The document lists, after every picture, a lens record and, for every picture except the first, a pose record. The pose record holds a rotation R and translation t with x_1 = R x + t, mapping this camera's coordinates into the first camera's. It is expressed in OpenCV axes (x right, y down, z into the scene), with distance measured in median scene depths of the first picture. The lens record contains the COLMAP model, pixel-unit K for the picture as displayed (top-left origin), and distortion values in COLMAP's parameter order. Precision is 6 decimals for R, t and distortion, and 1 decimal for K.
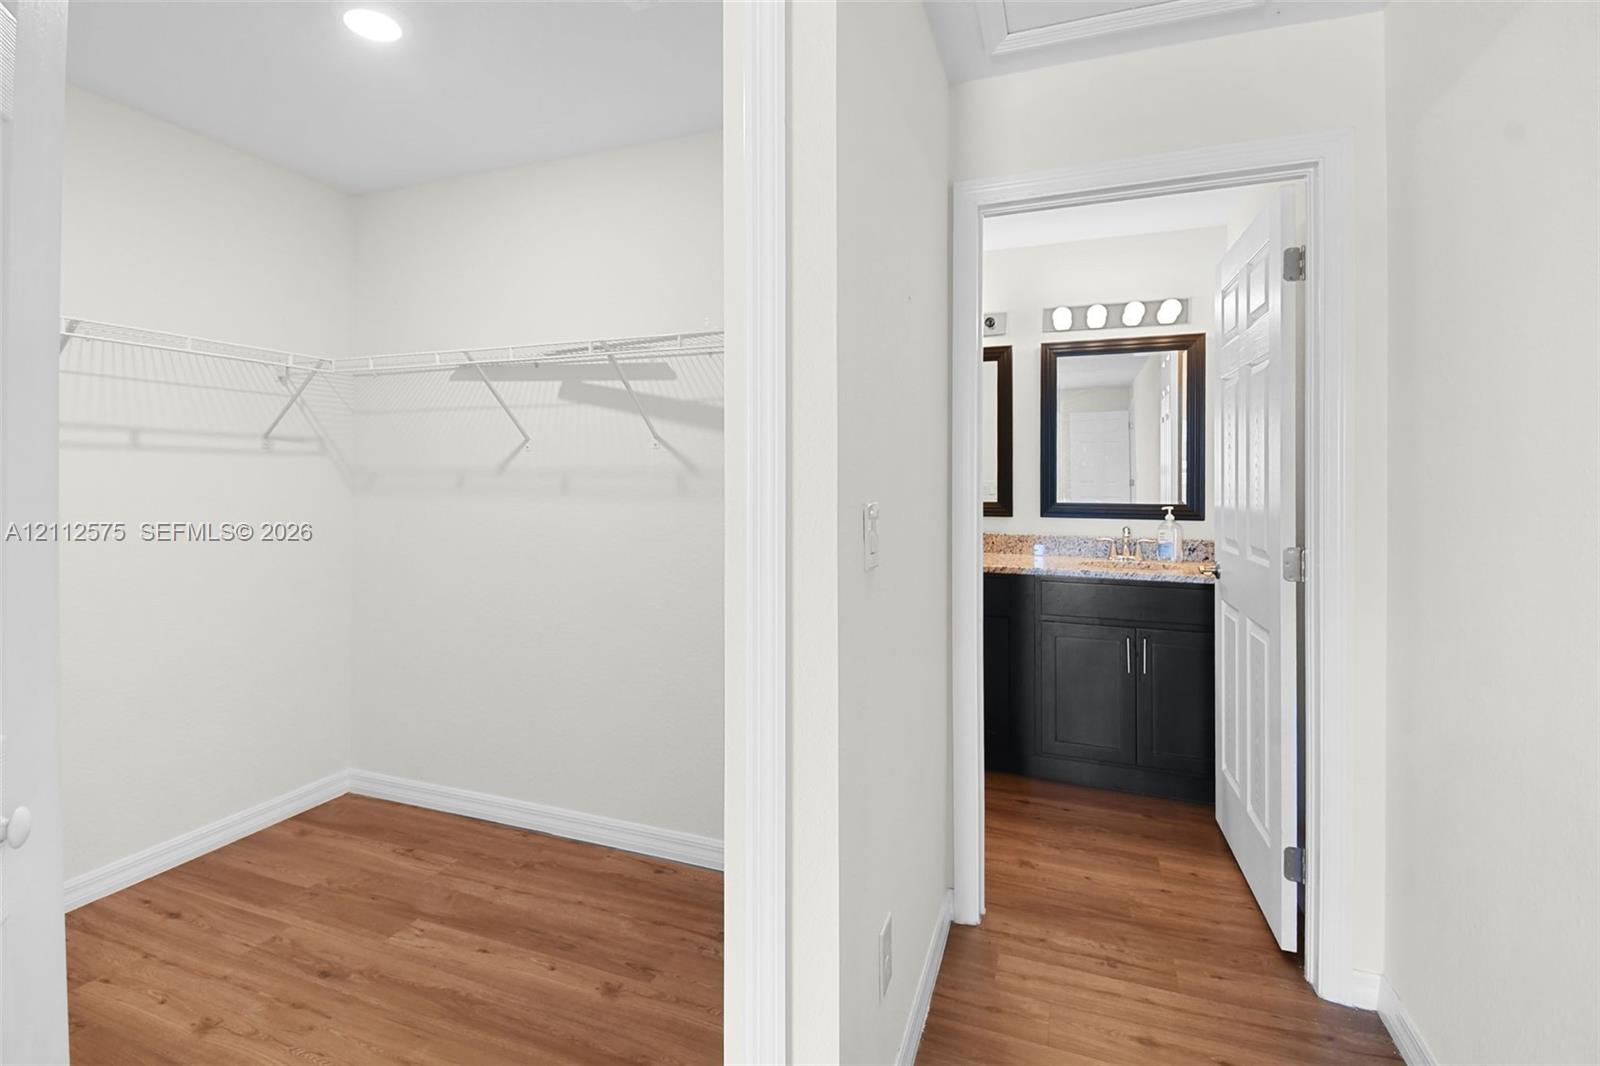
lens RADIAL K [[720.8, 0, 792.2], [0, 720.8, 476.4], [0, 0, 1]] dist [0.019247, -0.022216]
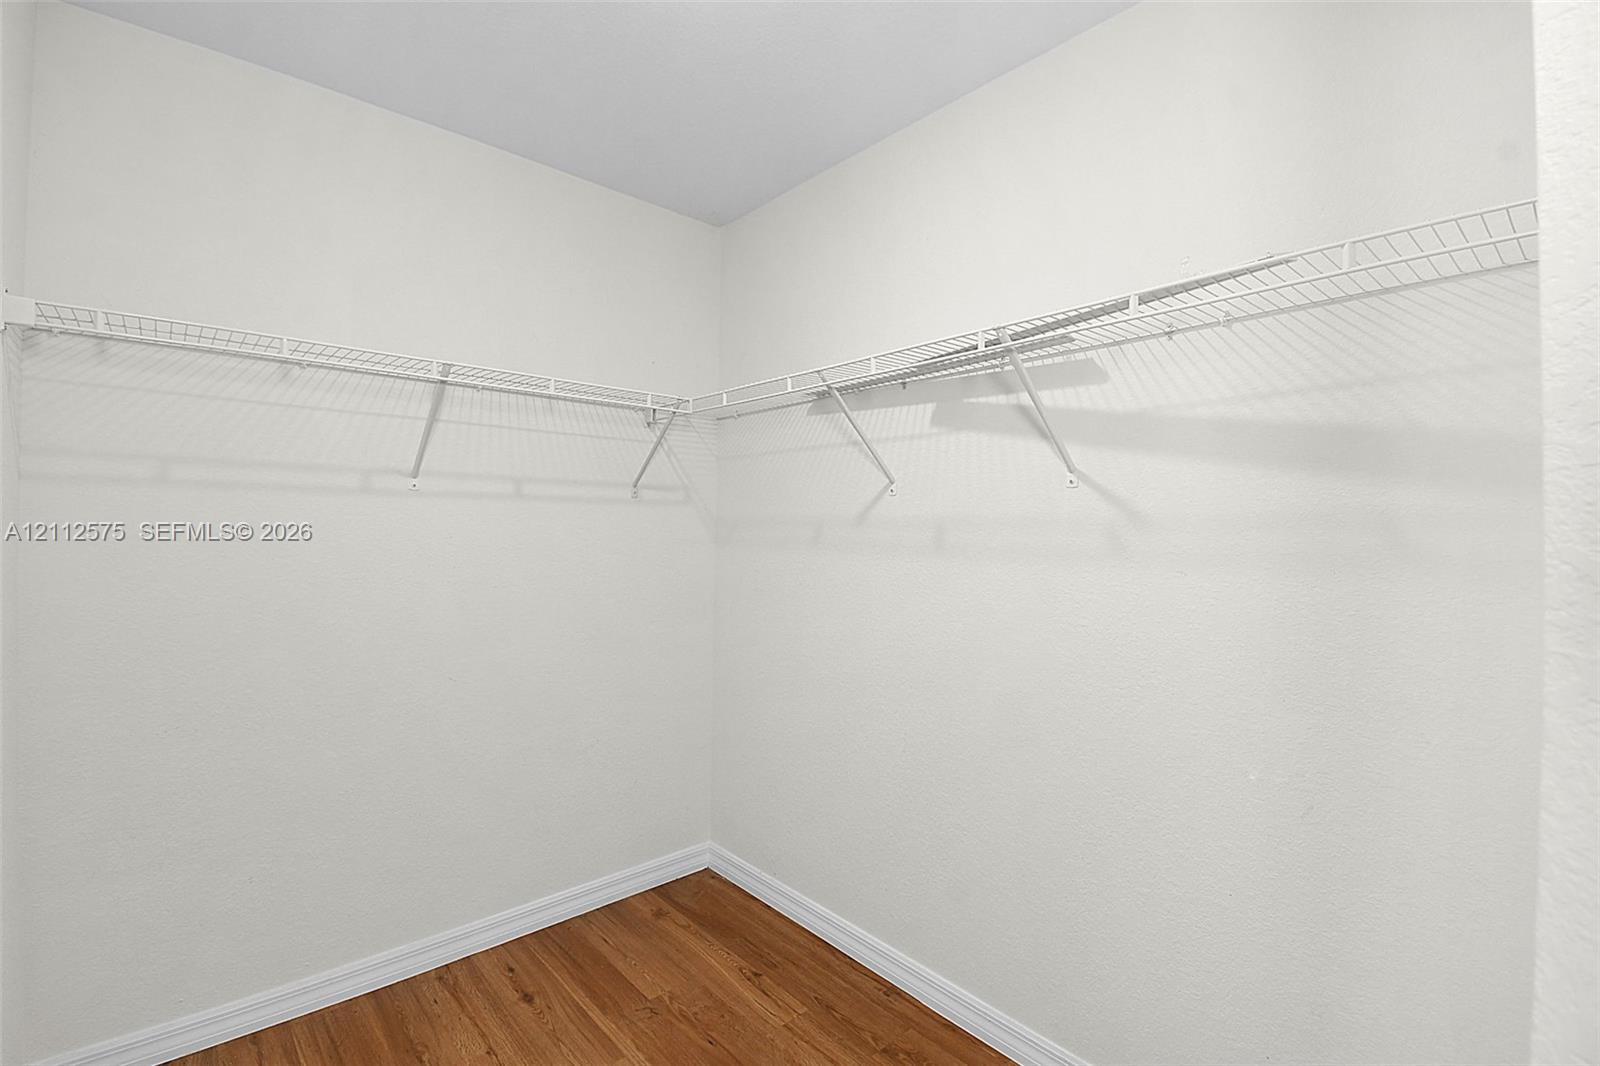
lens RADIAL K [[733.0, 0, 789.1], [0, 733.0, 547.7], [0, 0, 1]] dist [0.021922, -0.022849]
pose [[0.882938, 0.017037, -0.469181, -0.098994], [-0.003615, 0.999558, 0.029493, -0.001952], [0.469476, -0.024344, 0.882610, 0.265028]]
